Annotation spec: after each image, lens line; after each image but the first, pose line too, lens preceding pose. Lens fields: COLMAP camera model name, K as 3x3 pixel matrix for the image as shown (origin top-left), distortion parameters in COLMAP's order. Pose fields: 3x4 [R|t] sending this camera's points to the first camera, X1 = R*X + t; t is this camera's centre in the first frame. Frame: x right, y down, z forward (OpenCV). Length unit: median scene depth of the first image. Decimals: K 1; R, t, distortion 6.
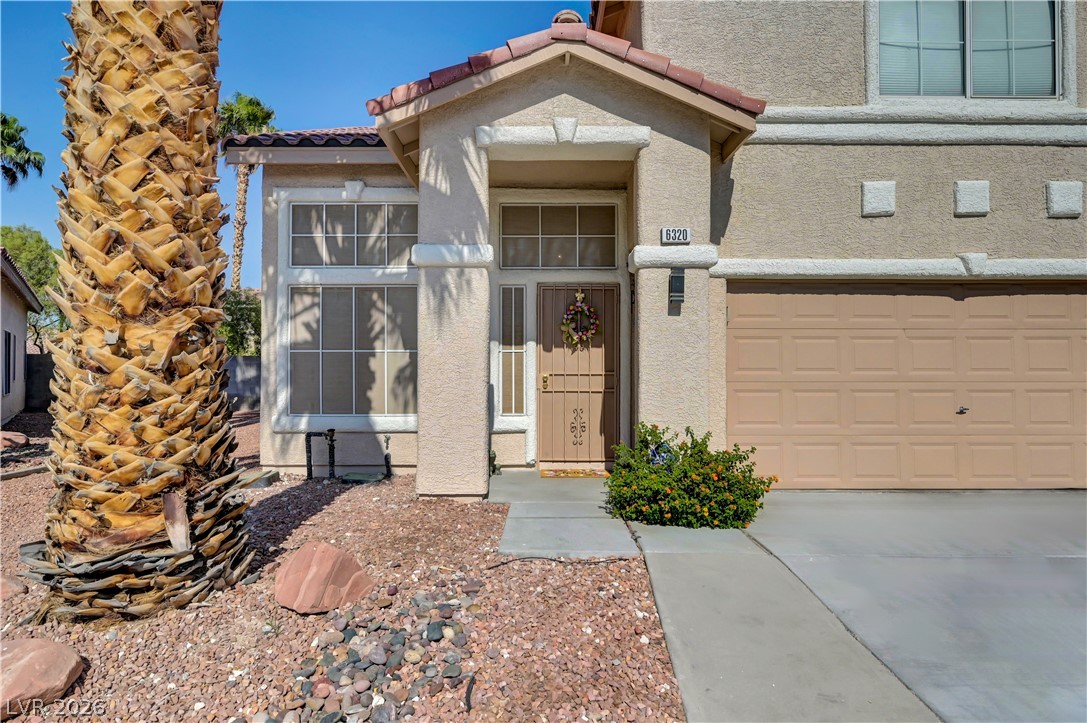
lens RADIAL K [[623.3, 0, 550.2], [0, 623.3, 365.5], [0, 0, 1]] dist [-0.002218, 0.000171]
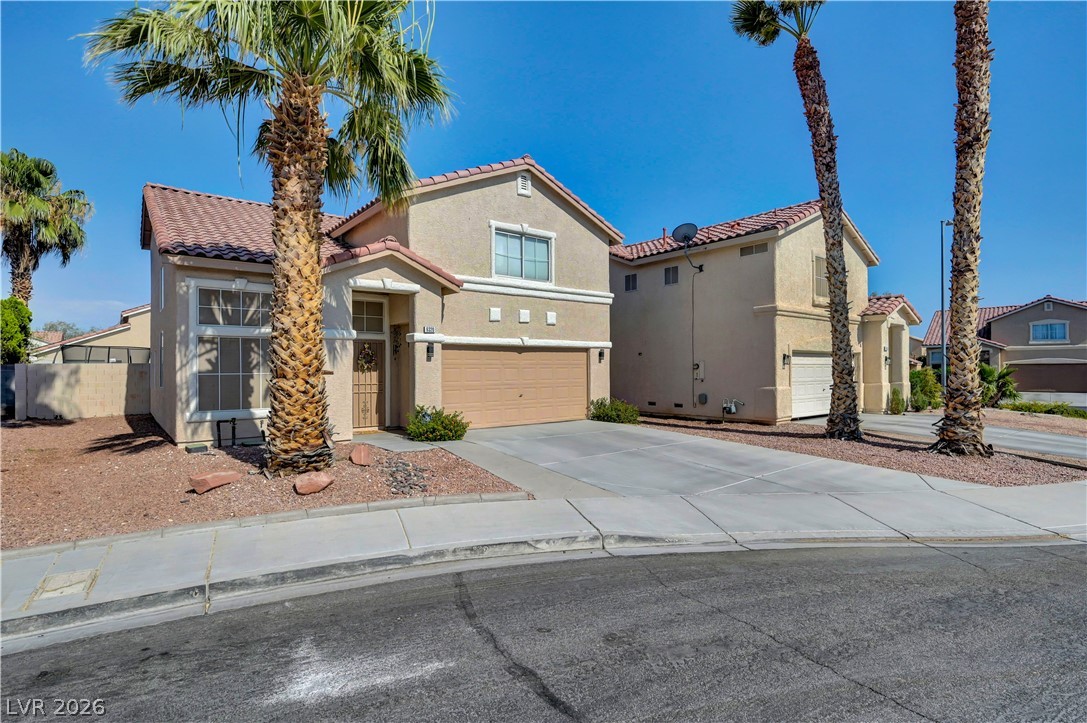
lens RADIAL K [[522.8, 0, 533.7], [0, 522.8, 362.7], [0, 0, 1]] dist [0.004463, 0.000621]
pose [[0.798629, 0.002277, 0.601819, -0.660198], [-0.001413, 0.999997, -0.001908, -0.065436], [-0.601822, 0.000674, 0.798630, -0.842907]]
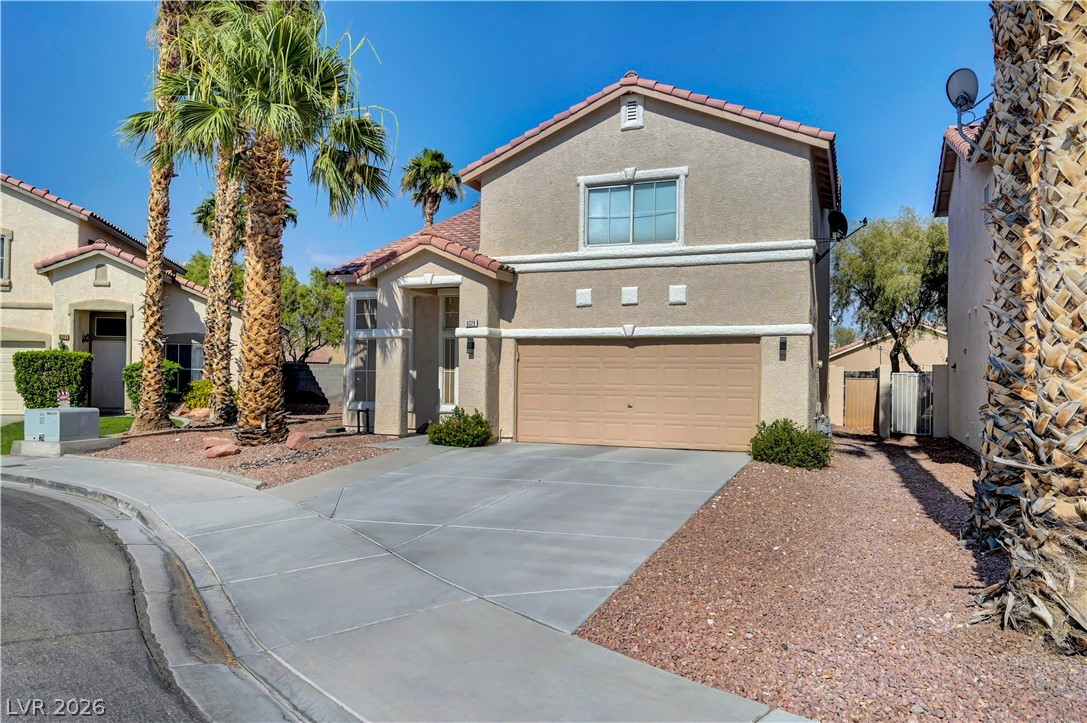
lens RADIAL K [[734.7, 0, 549.9], [0, 734.7, 362.7], [0, 0, 1]] dist [0.004326, -0.001466]
pose [[0.928978, 0.001866, -0.370130, 1.313081], [-0.005019, 0.999959, -0.007555, -0.042917], [0.370101, 0.008876, 0.928949, -1.235286]]
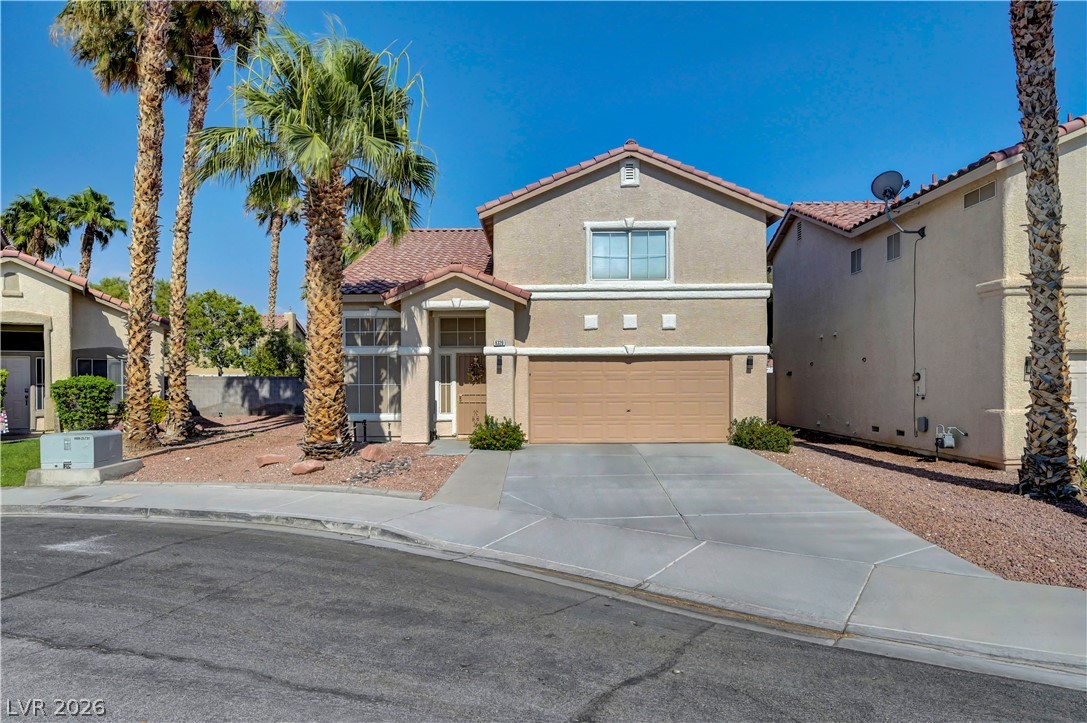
lens RADIAL K [[623.3, 0, 532.7], [0, 623.3, 383.3], [0, 0, 1]] dist [-0.002218, 0.000171]
pose [[0.999655, -0.005771, -0.025611, 0.367480], [0.006173, 0.999859, 0.015646, -0.072961], [0.025517, -0.015799, 0.999550, -1.441349]]
